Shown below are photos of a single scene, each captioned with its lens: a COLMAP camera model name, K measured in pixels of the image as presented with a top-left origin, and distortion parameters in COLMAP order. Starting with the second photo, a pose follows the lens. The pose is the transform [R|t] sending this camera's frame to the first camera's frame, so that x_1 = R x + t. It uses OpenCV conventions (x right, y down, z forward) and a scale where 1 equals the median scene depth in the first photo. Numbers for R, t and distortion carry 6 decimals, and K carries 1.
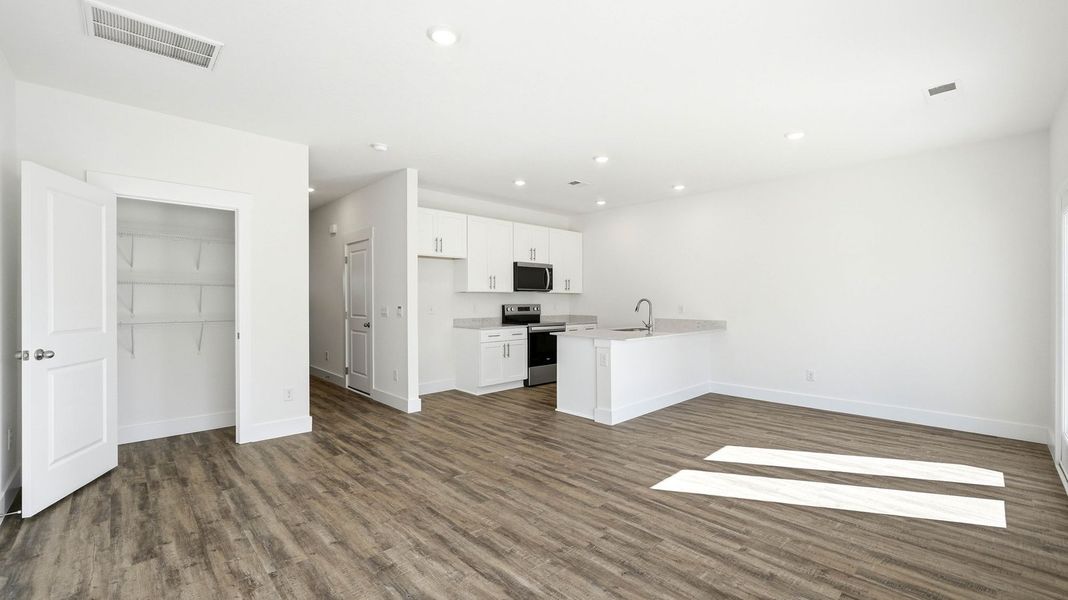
lens RADIAL K [[434.1, 0, 534.0], [0, 434.1, 300.0], [0, 0, 1]] dist [-0.001346, -0.000091]
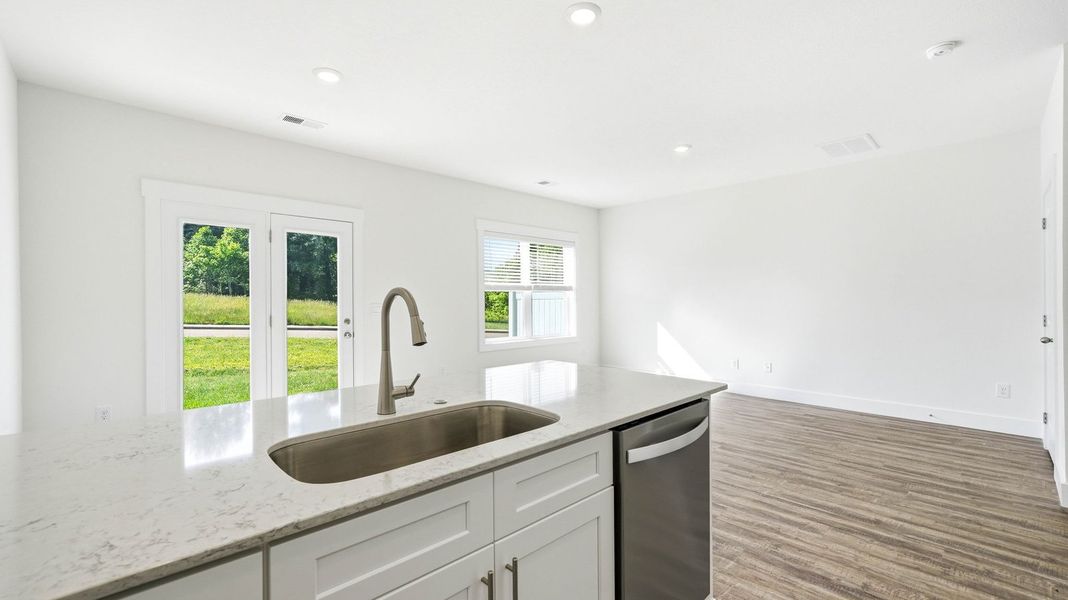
lens RADIAL K [[447.0, 0, 534.0], [0, 447.0, 300.0], [0, 0, 1]] dist [0.004376, 0.000260]
pose [[-0.999996, 0.002130, -0.001790, 0.295531], [0.002117, 0.999969, 0.007519, -0.000264], [0.001806, 0.007515, -0.999970, 2.001075]]
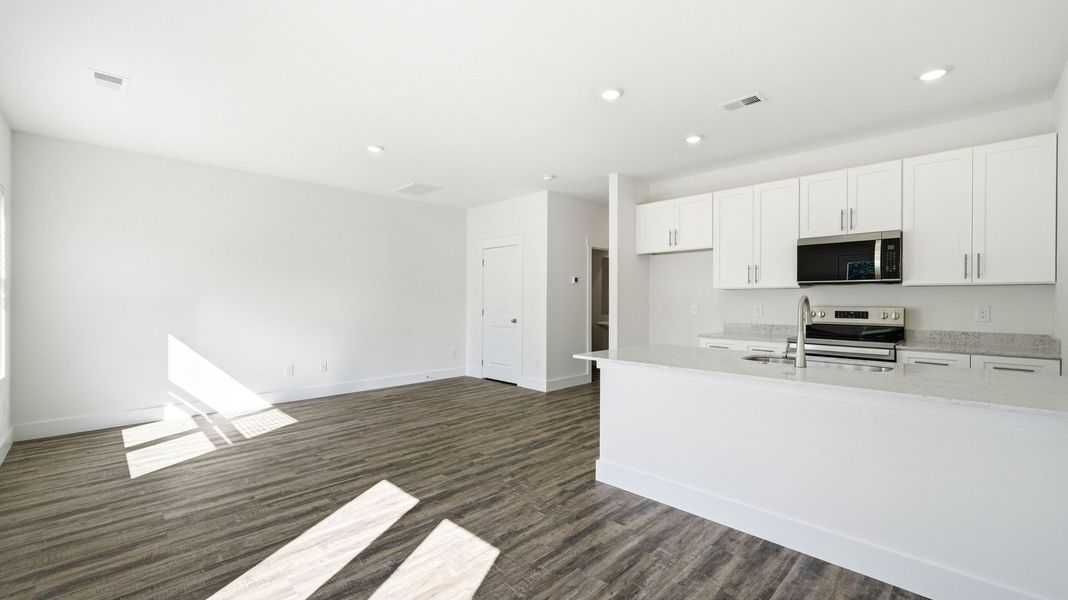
lens RADIAL K [[447.0, 0, 534.0], [0, 447.0, 300.0], [0, 0, 1]] dist [0.004376, 0.000260]
pose [[0.016185, -0.001443, -0.999868, 1.136692], [-0.001903, 0.999997, -0.001474, 0.006812], [0.999867, 0.001926, 0.016182, 1.141242]]
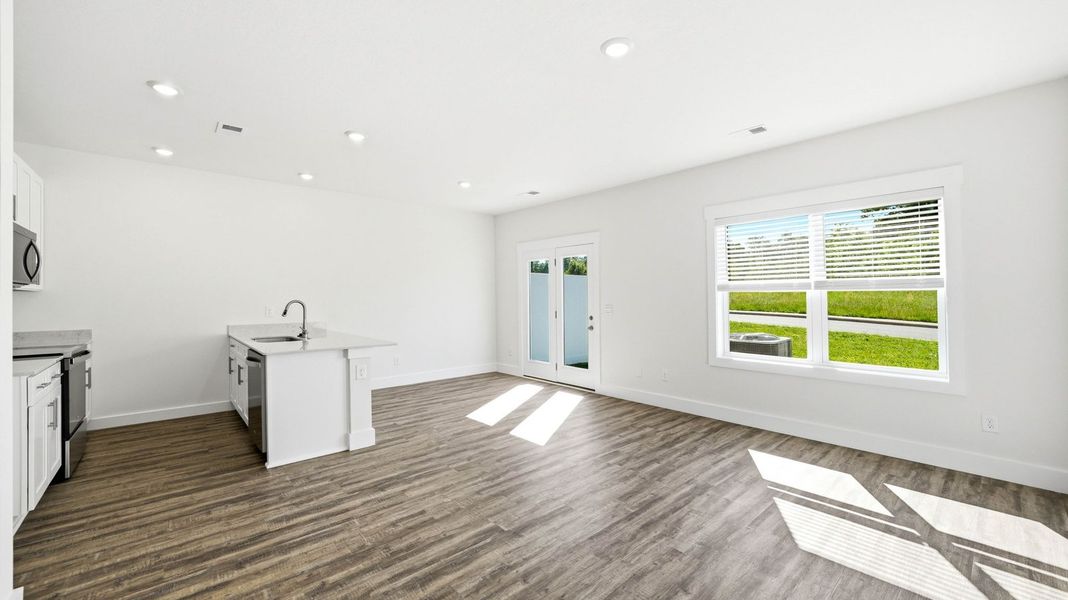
lens RADIAL K [[424.2, 0, 534.0], [0, 424.2, 300.0], [0, 0, 1]] dist [-0.011247, -0.000059]
pose [[0.038065, -0.005389, 0.999261, -0.844529], [0.004796, 0.999975, 0.005210, -0.007210], [-0.999264, 0.004594, 0.038090, 0.828249]]
